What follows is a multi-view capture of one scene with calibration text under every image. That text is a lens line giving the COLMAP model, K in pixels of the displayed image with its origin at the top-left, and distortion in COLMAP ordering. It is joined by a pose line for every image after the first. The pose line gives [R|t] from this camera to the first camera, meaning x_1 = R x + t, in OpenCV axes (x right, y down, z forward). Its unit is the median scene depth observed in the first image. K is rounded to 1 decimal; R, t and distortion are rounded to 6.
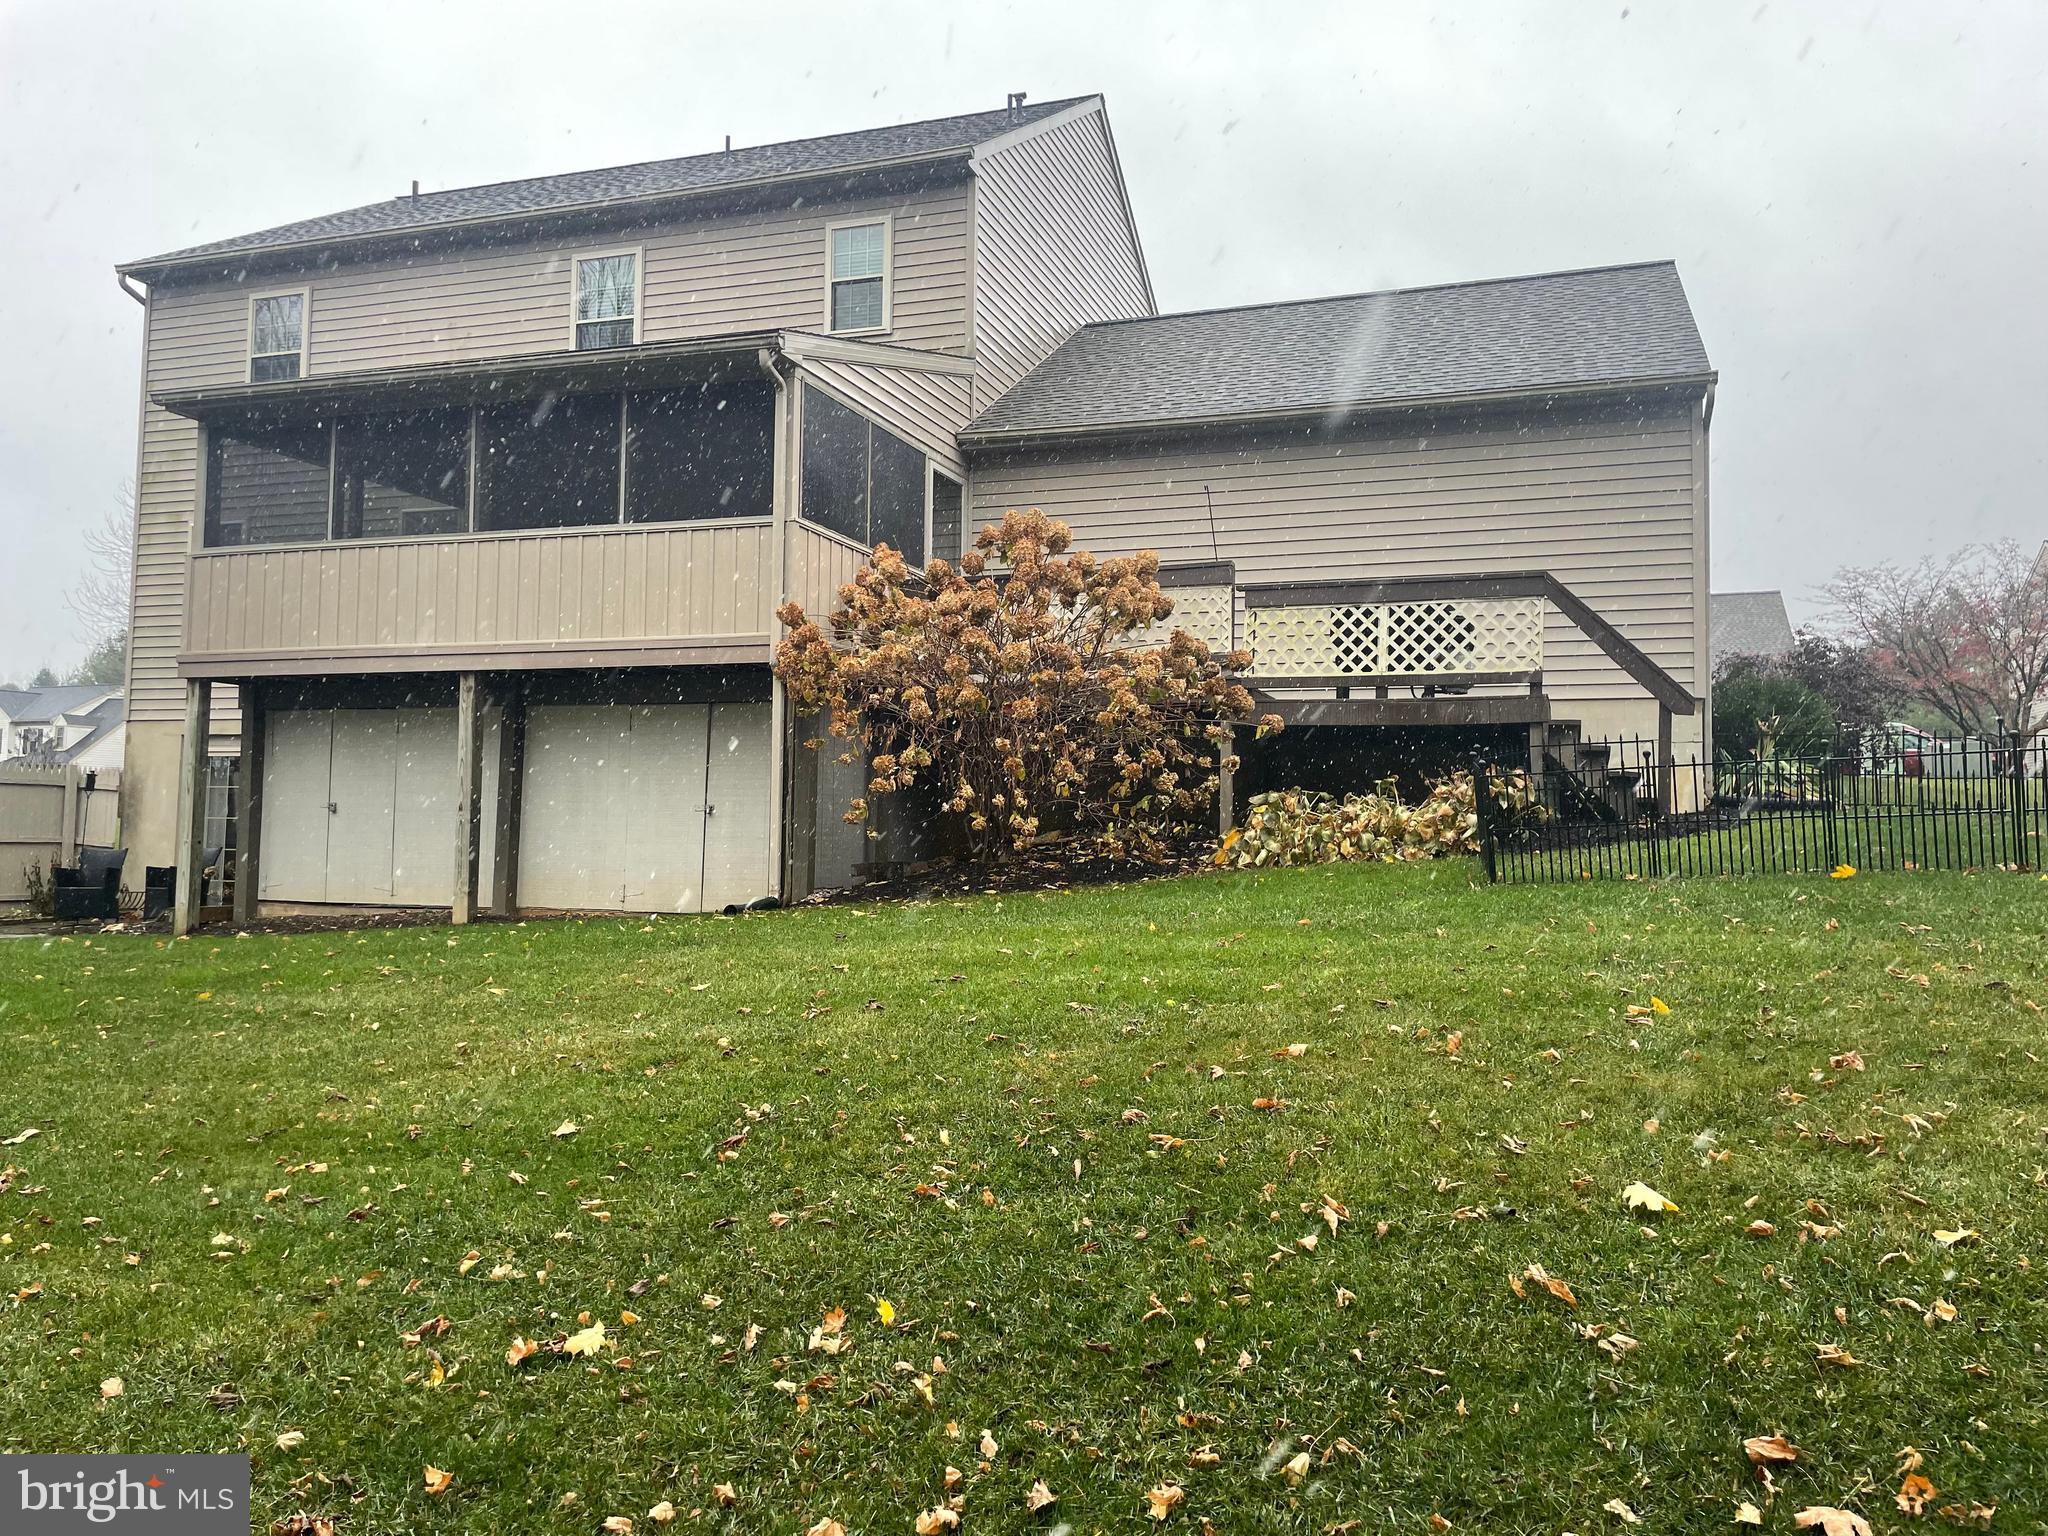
lens RADIAL K [[1571.8, 0, 1024.0], [0, 1571.8, 768.0], [0, 0, 1]] dist [0.008867, 0.003983]
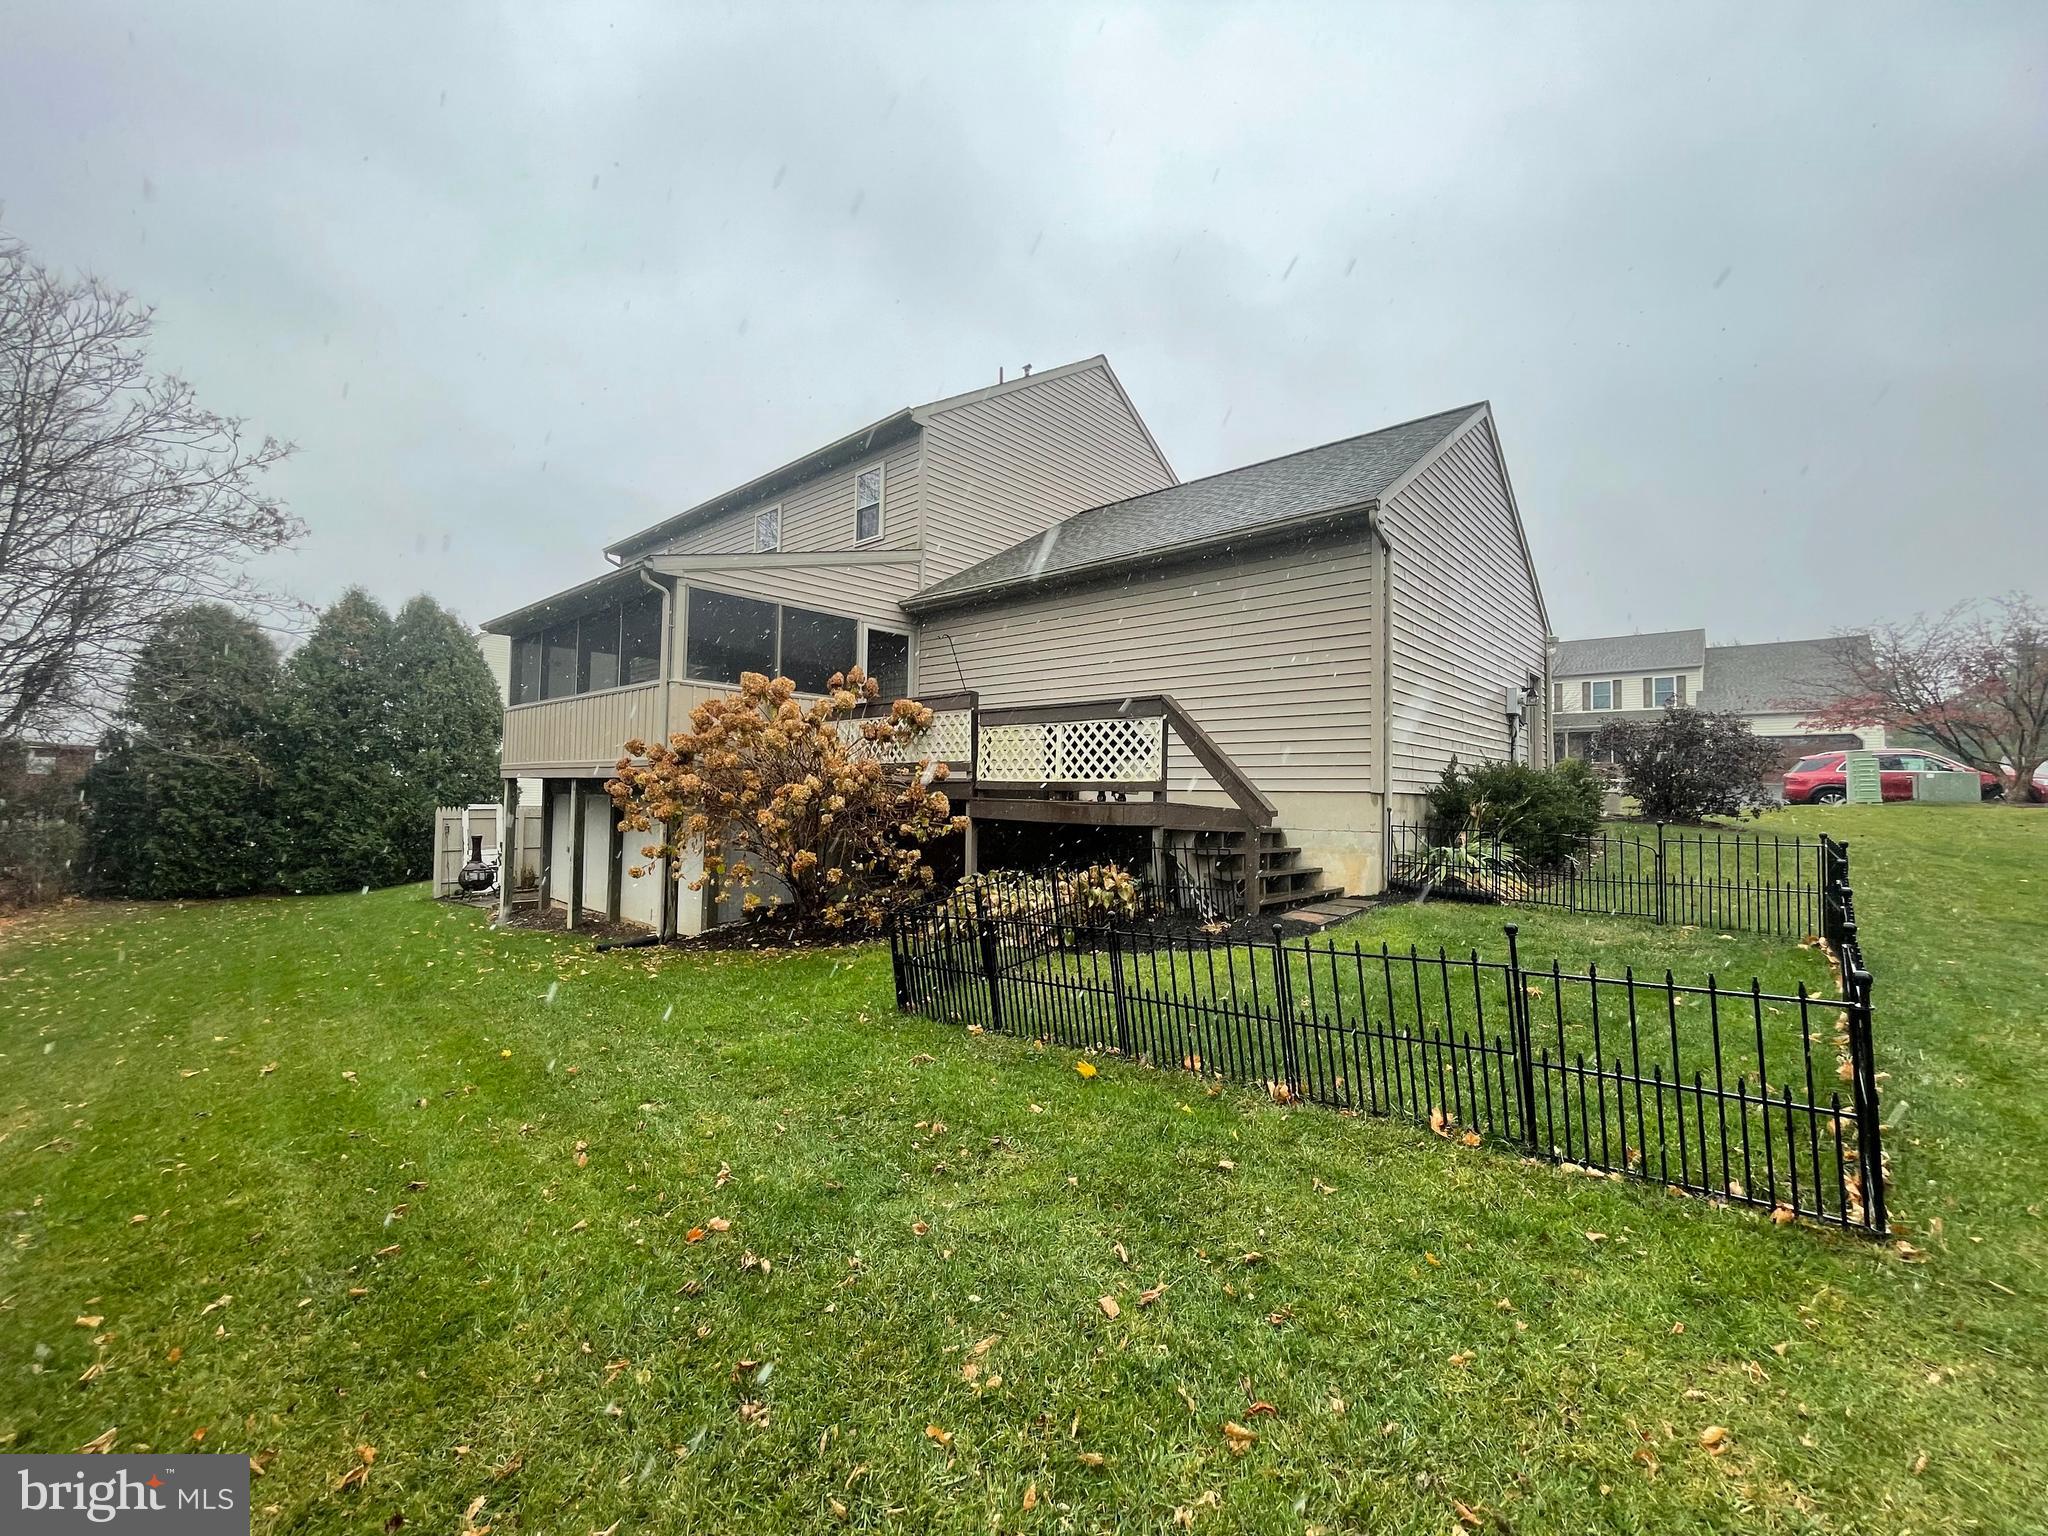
lens RADIAL K [[837.5, 0, 1024.0], [0, 837.5, 768.0], [0, 0, 1]] dist [0.000382, -0.000302]
pose [[0.915486, -0.008686, -0.402256, 0.465681], [0.013472, 0.999868, 0.009070, -0.075651], [0.402124, -0.013723, 0.915482, 0.390353]]
